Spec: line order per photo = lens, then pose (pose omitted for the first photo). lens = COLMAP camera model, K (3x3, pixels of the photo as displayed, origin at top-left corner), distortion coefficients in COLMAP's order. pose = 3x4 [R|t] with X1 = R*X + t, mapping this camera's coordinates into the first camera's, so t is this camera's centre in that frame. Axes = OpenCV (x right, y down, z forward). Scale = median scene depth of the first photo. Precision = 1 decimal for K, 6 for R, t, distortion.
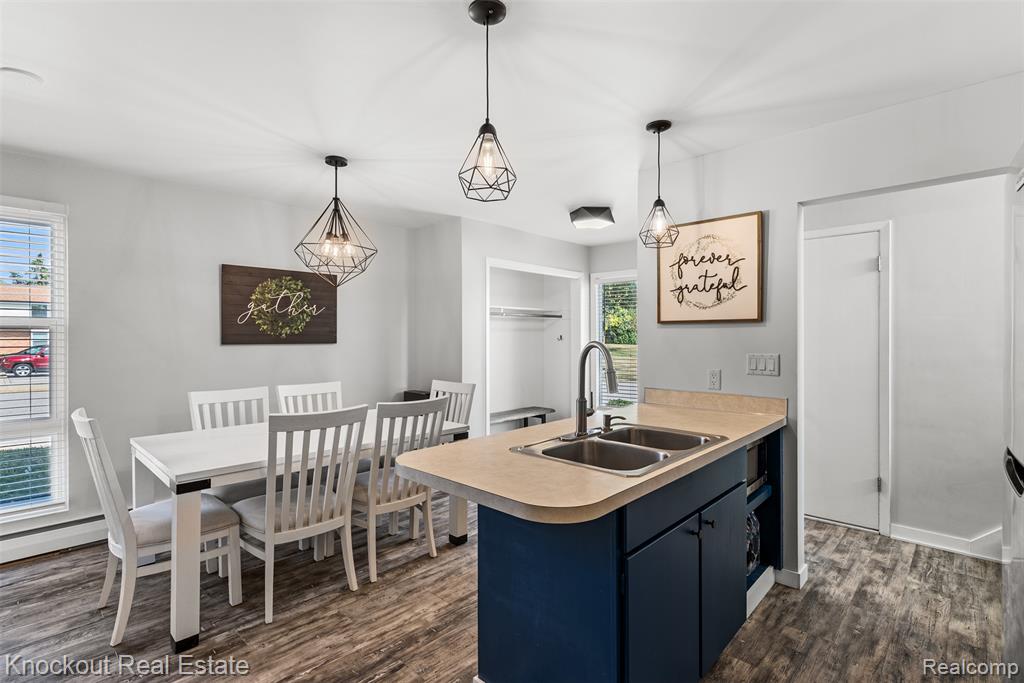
lens RADIAL K [[491.7, 0, 506.3], [0, 491.7, 340.9], [0, 0, 1]] dist [0.007482, -0.002321]
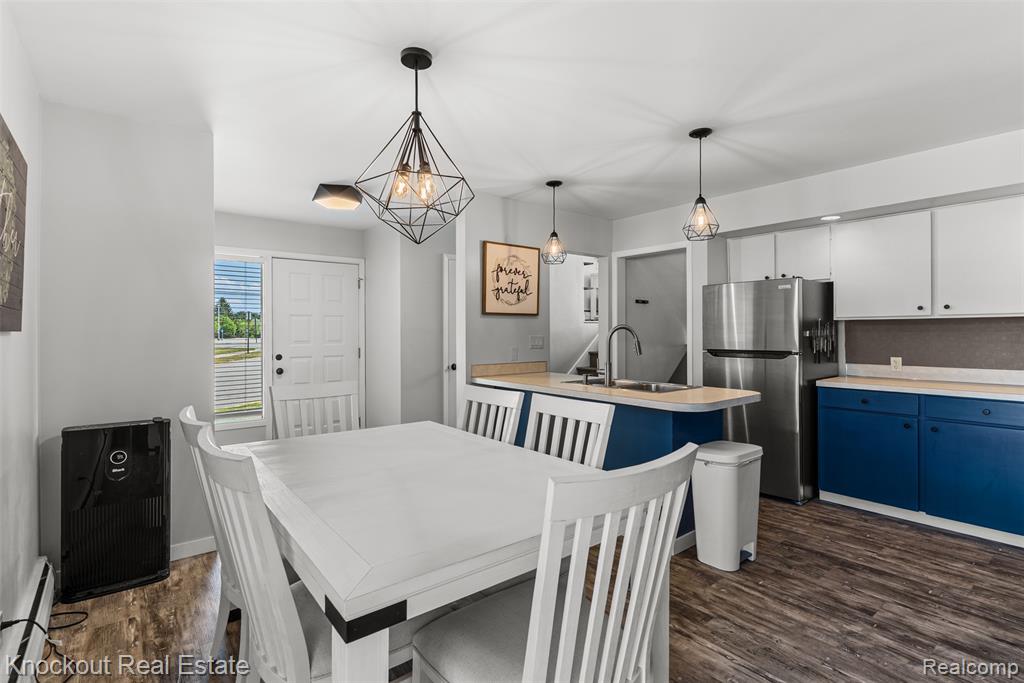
lens RADIAL K [[491.7, 0, 516.0], [0, 491.7, 334.7], [0, 0, 1]] dist [0.007482, -0.002321]
pose [[0.145053, -0.007529, 0.989395, -1.044845], [0.009157, 0.999938, 0.006266, 0.012574], [-0.989381, 0.008151, 0.145113, 0.785383]]
